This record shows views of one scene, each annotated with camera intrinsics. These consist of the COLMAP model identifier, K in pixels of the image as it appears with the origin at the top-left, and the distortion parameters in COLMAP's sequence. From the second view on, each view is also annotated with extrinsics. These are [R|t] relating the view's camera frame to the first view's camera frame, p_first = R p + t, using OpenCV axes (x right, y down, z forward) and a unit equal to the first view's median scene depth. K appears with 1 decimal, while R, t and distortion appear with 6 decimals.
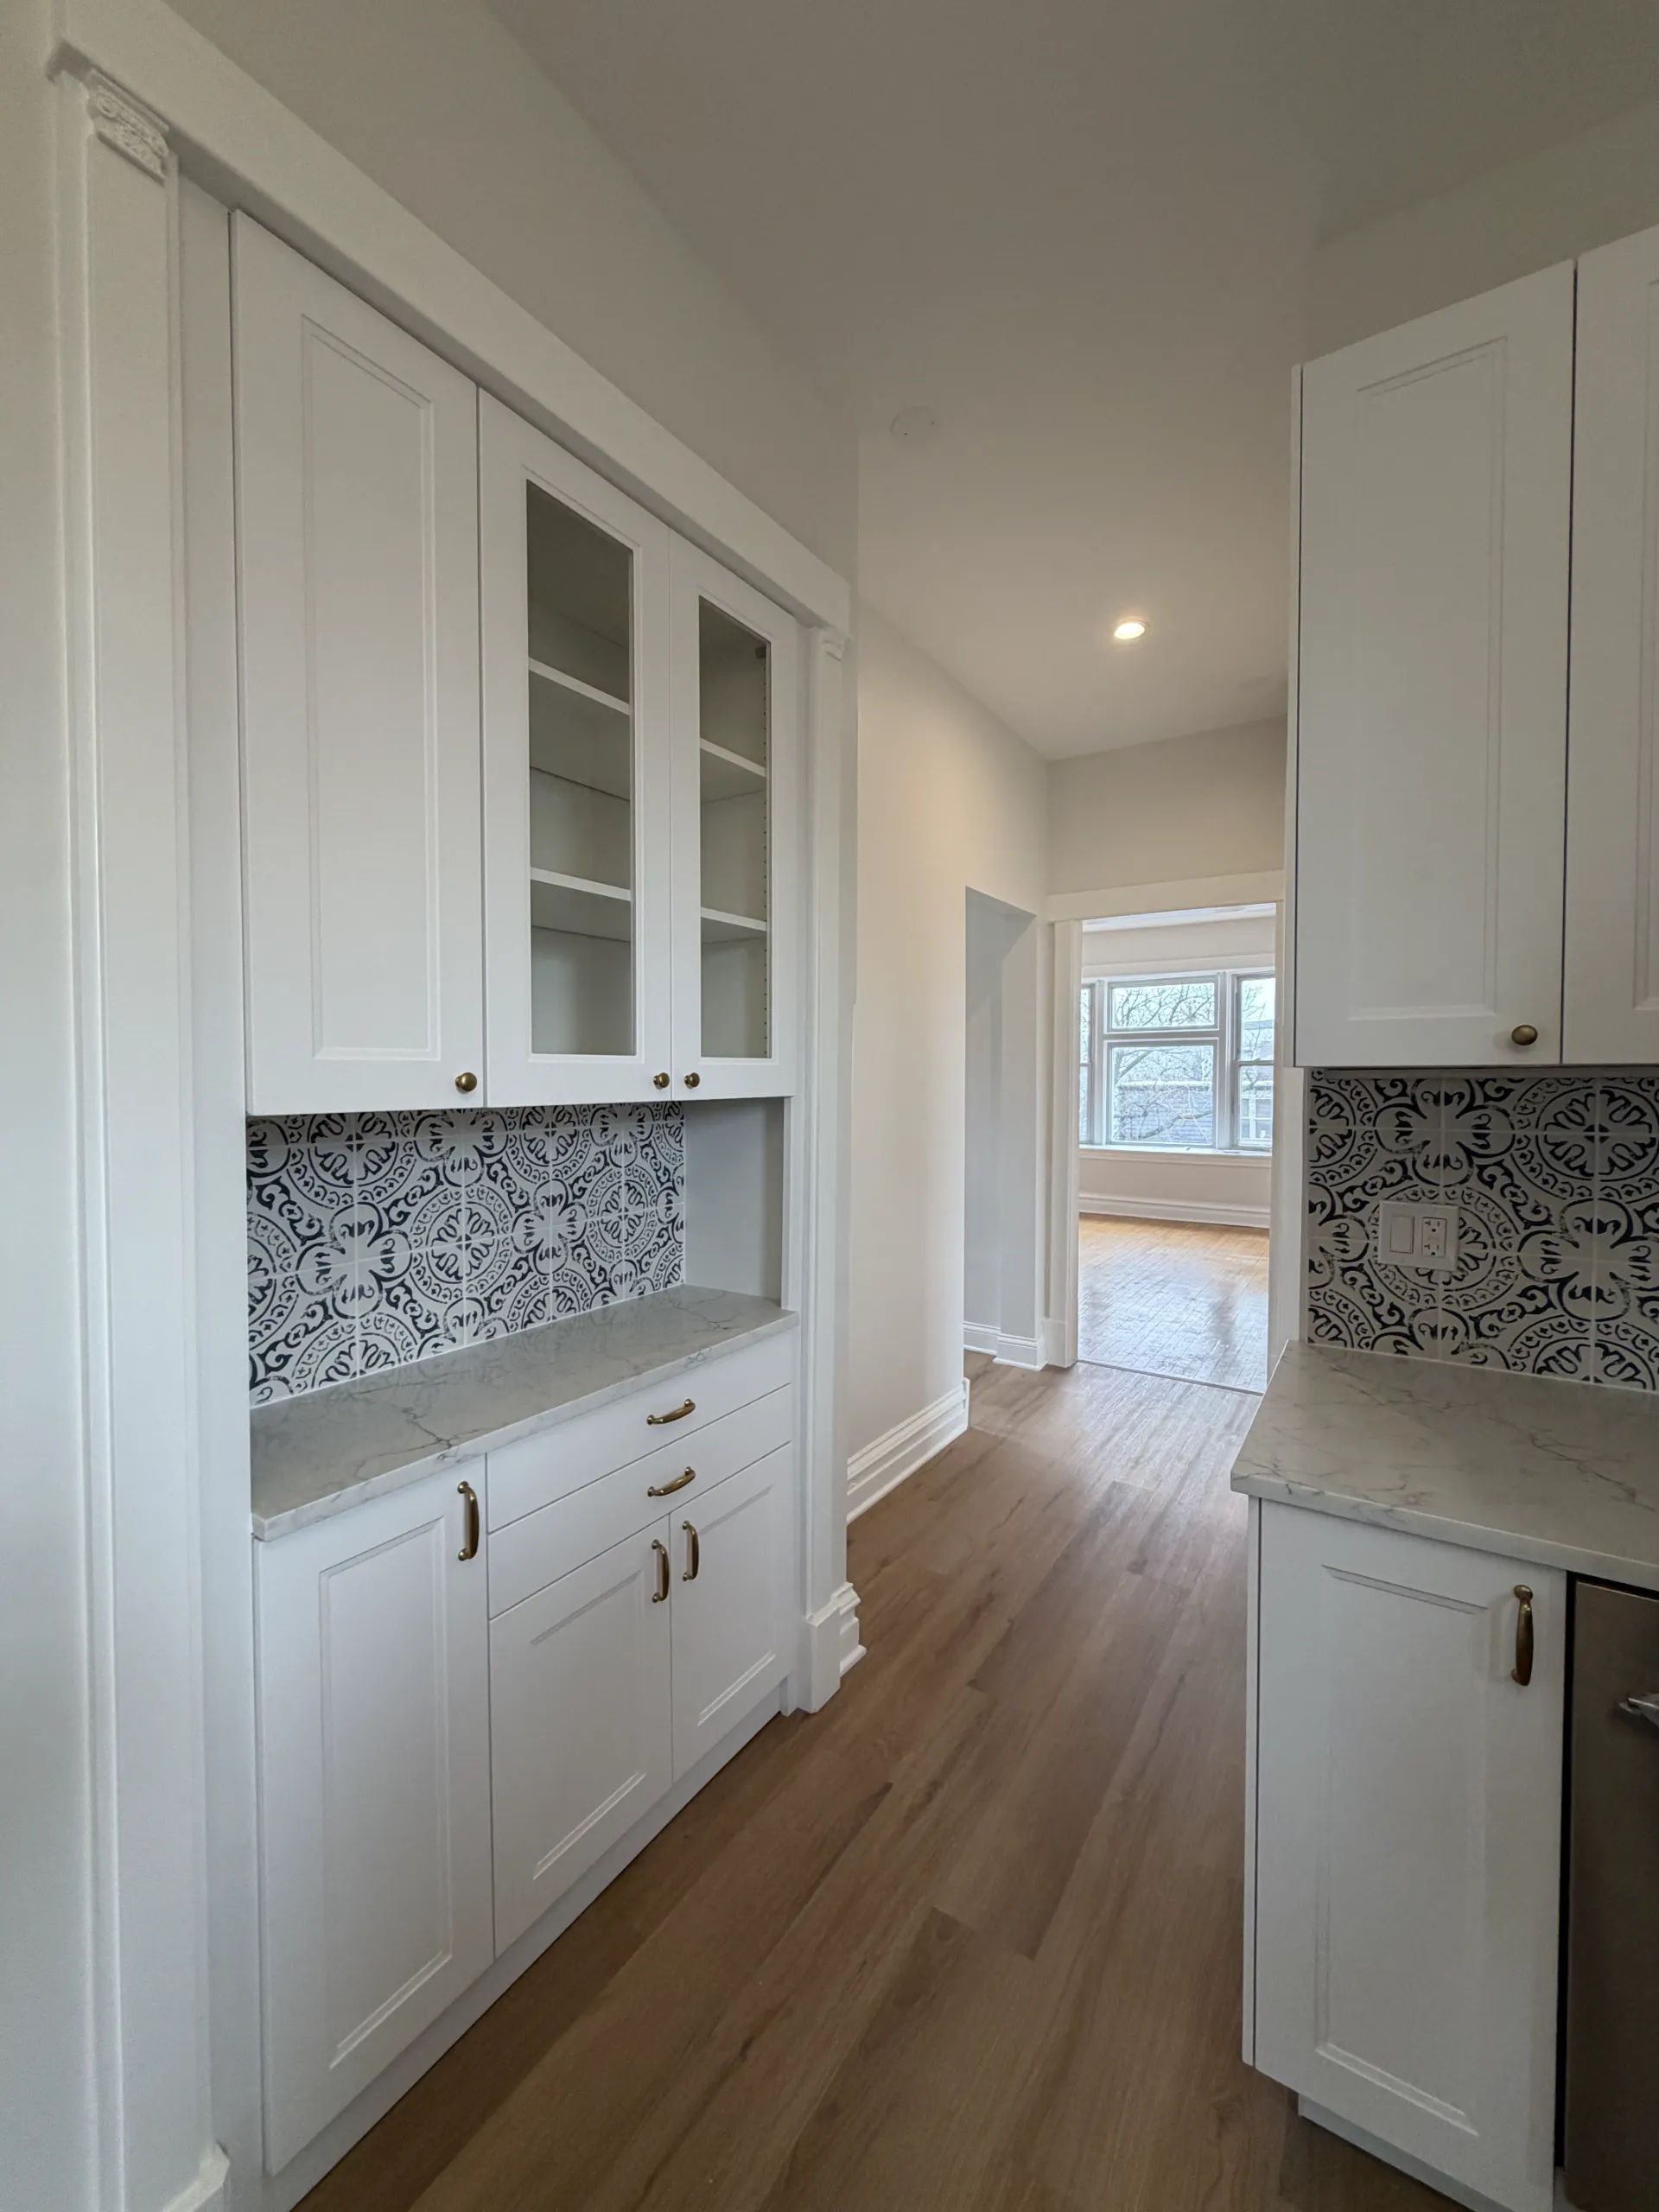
lens RADIAL K [[884.6, 0, 830.4], [0, 884.6, 1100.4], [0, 0, 1]] dist [-0.004495, 0.001896]
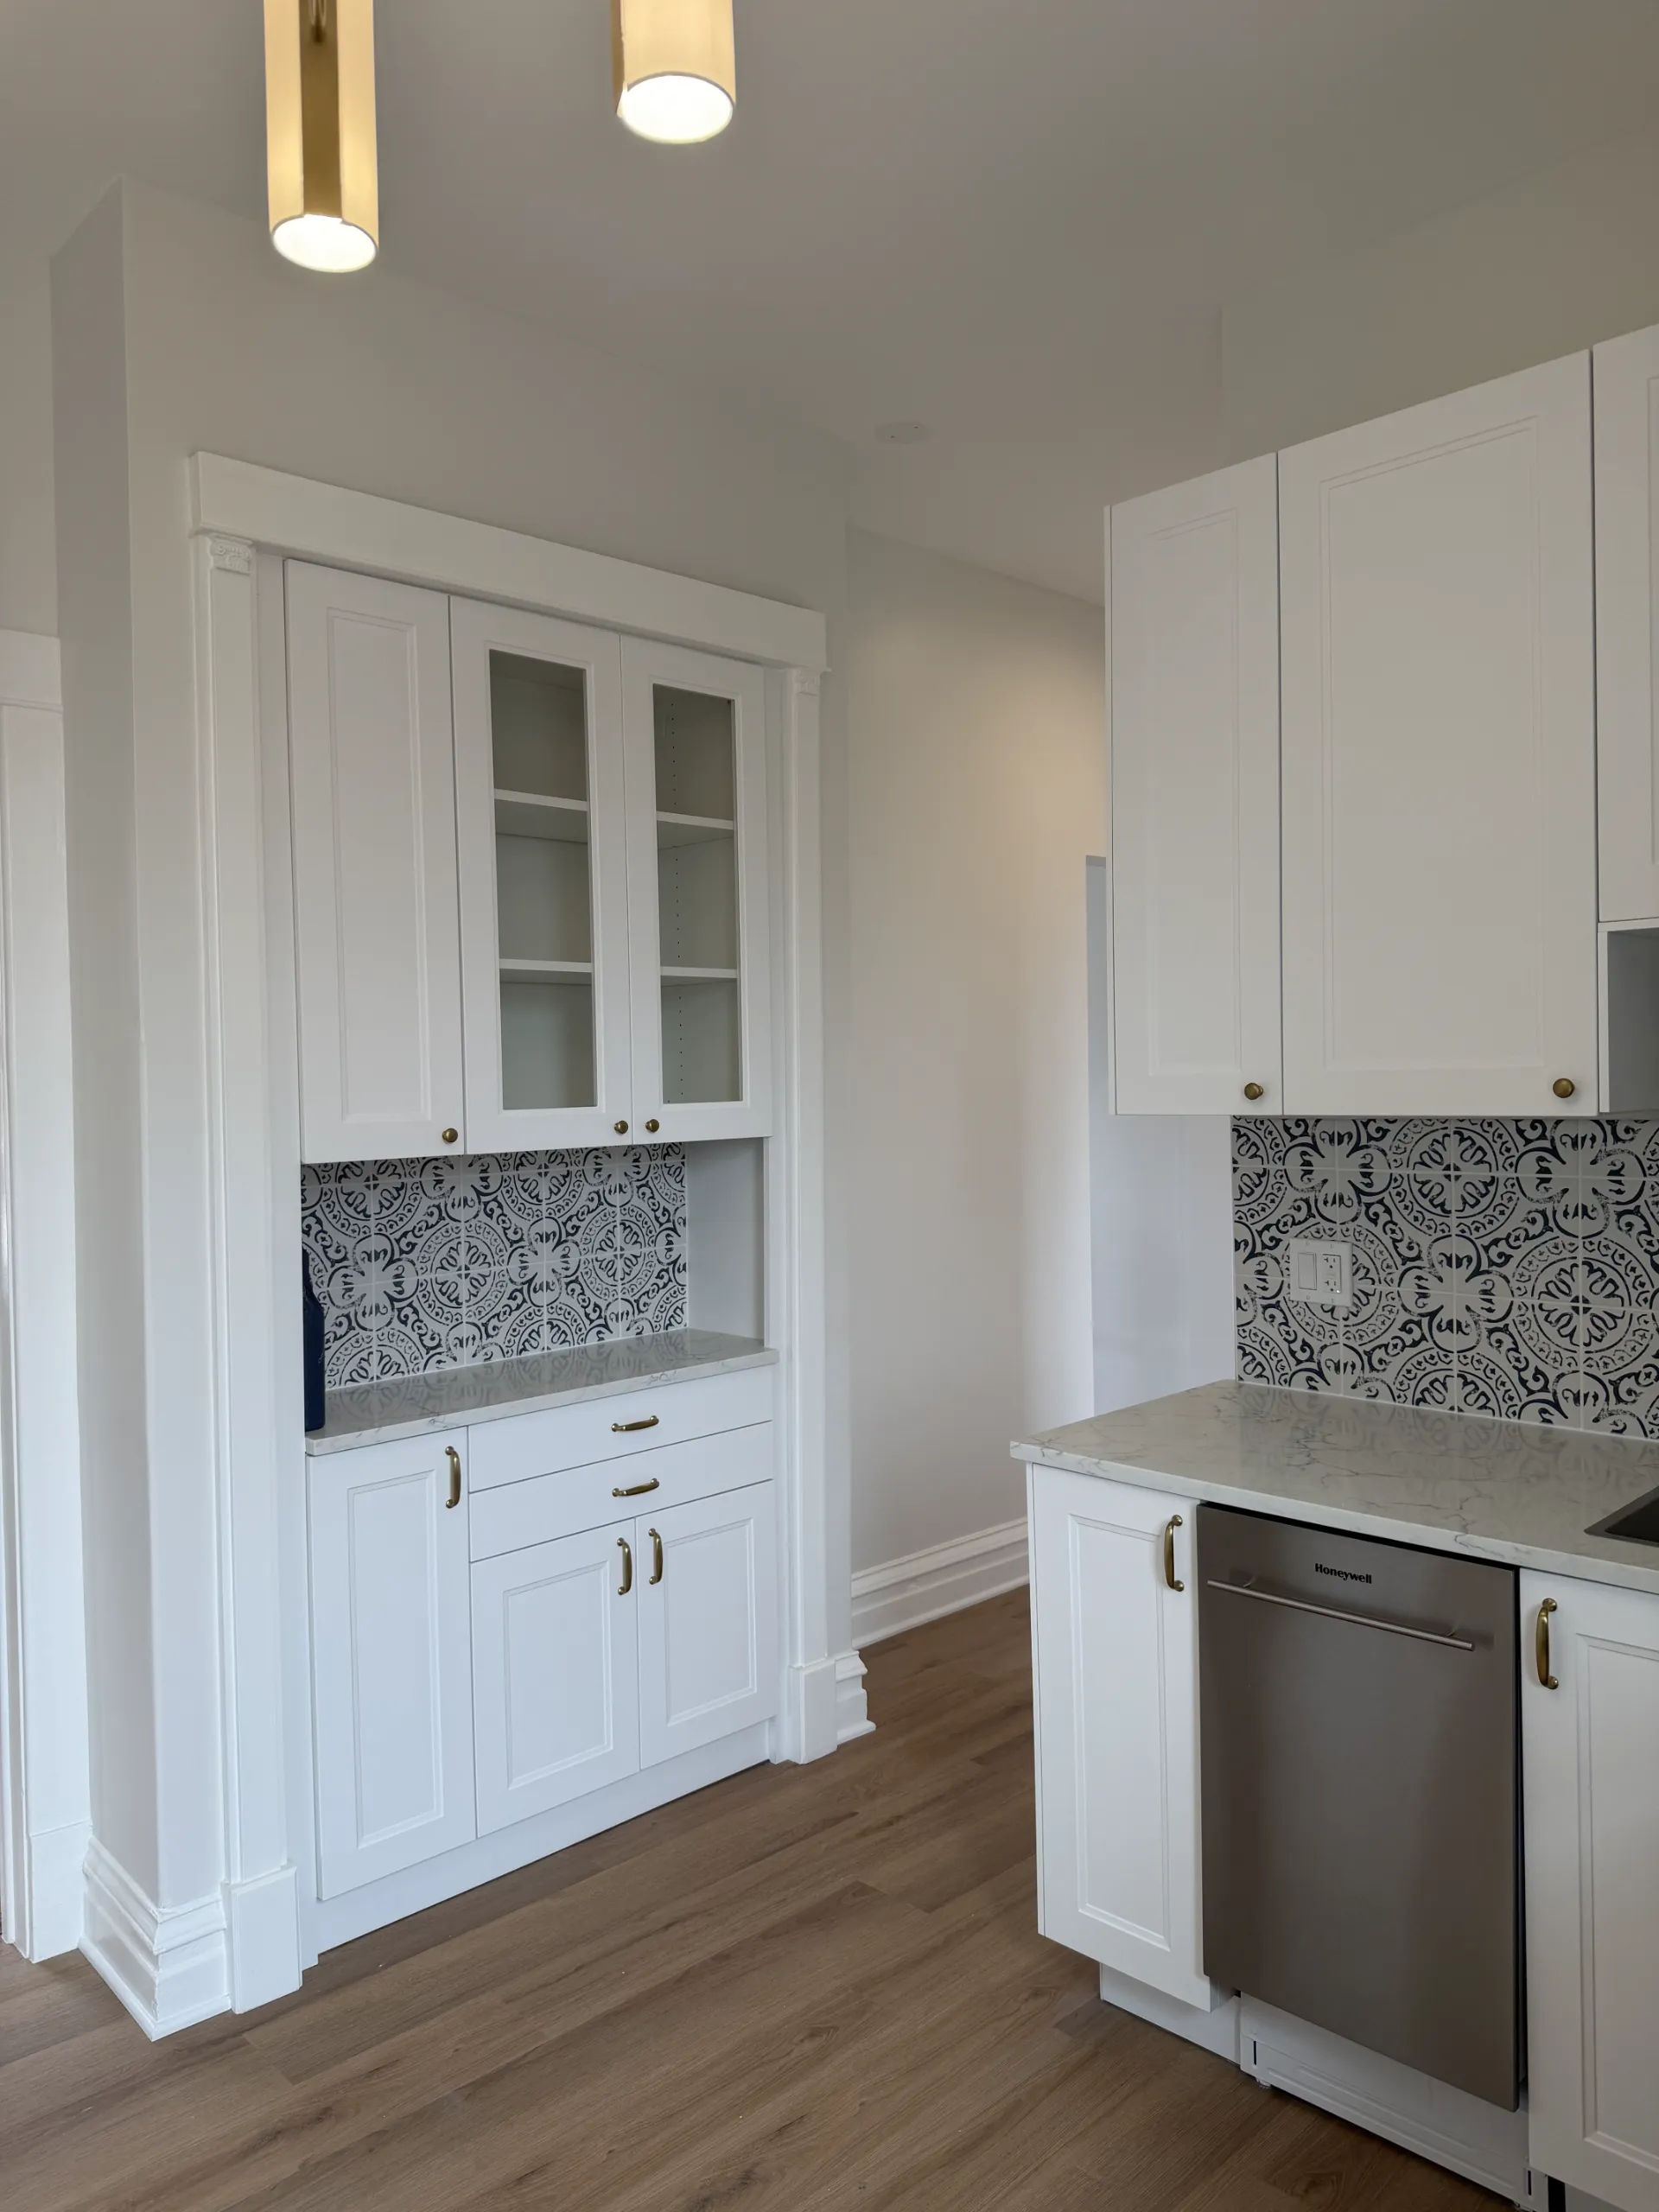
lens RADIAL K [[1592.0, 0, 822.7], [0, 1592.0, 1101.5], [0, 0, 1]] dist [0.048961, -0.047391]
pose [[0.974763, -0.012380, -0.222899, 0.494097], [0.011548, 0.999921, -0.005034, -0.039722], [0.222944, 0.002333, 0.974829, -0.888238]]
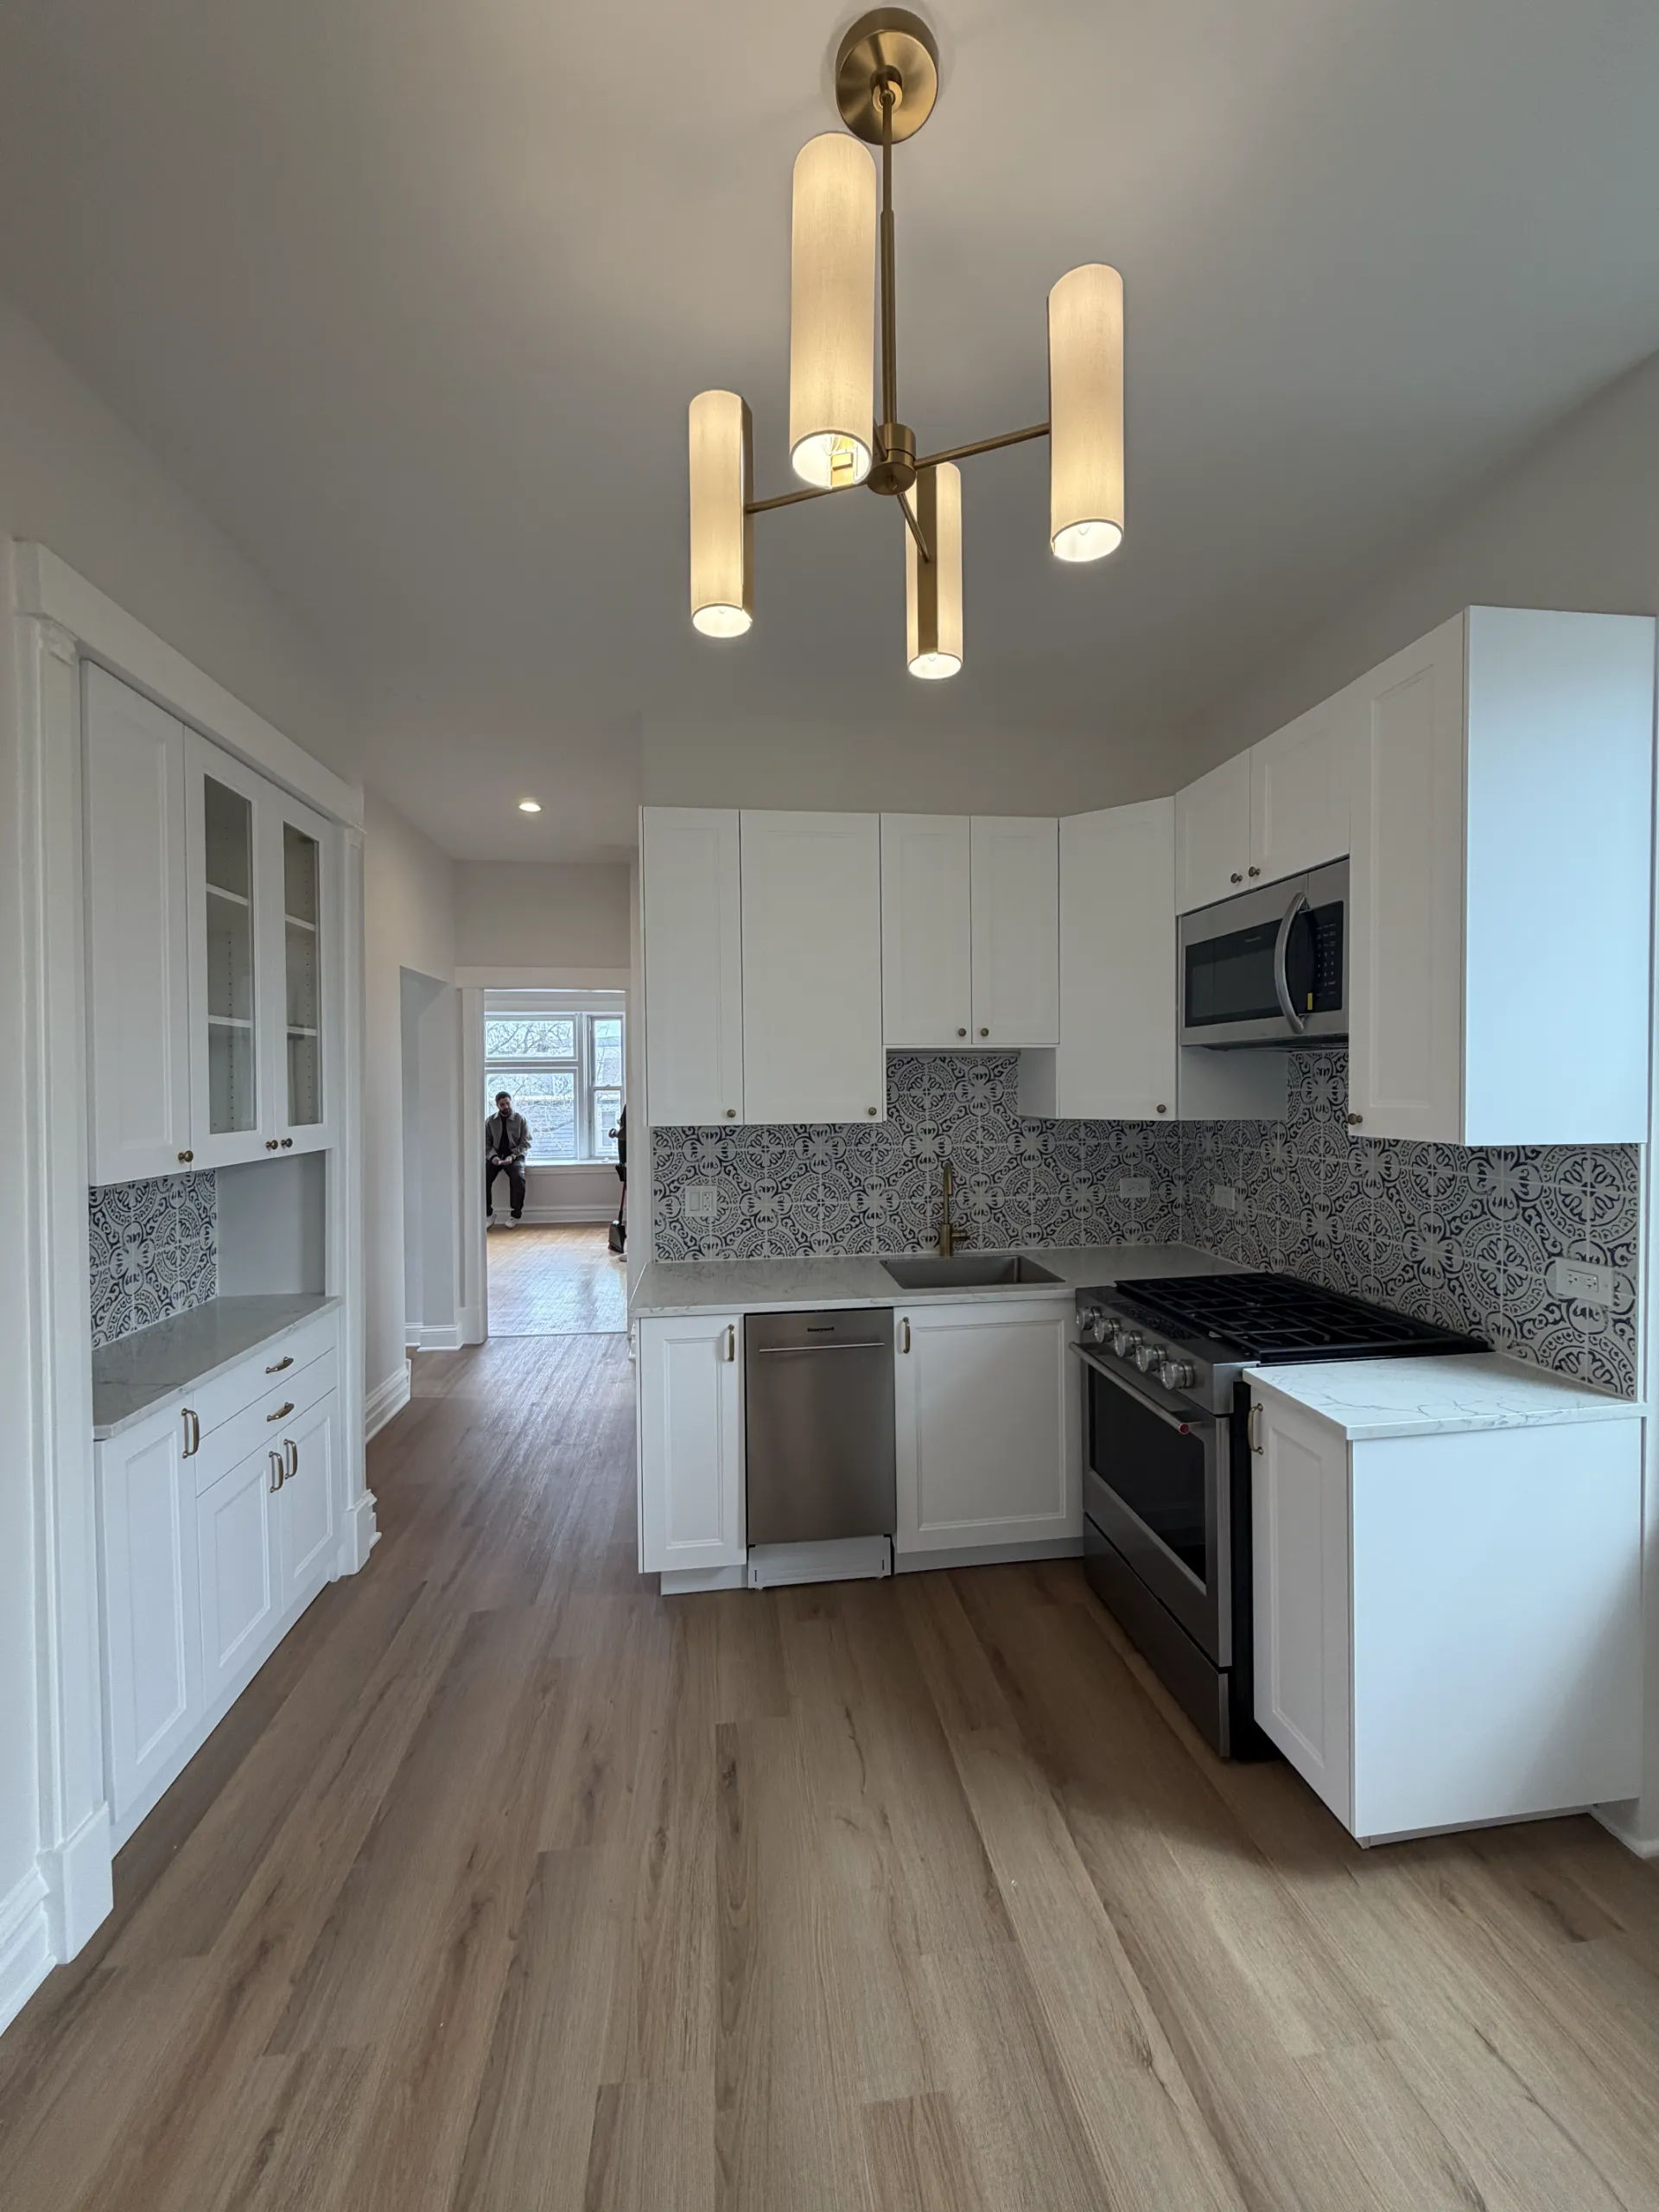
lens RADIAL K [[884.6, 0, 836.1], [0, 884.6, 1095.0], [0, 0, 1]] dist [-0.004495, 0.001896]
pose [[0.757856, -0.012834, 0.652296, -0.428597], [0.025715, 0.999617, -0.010209, -0.065324], [-0.651915, 0.024511, 0.757896, -0.756277]]
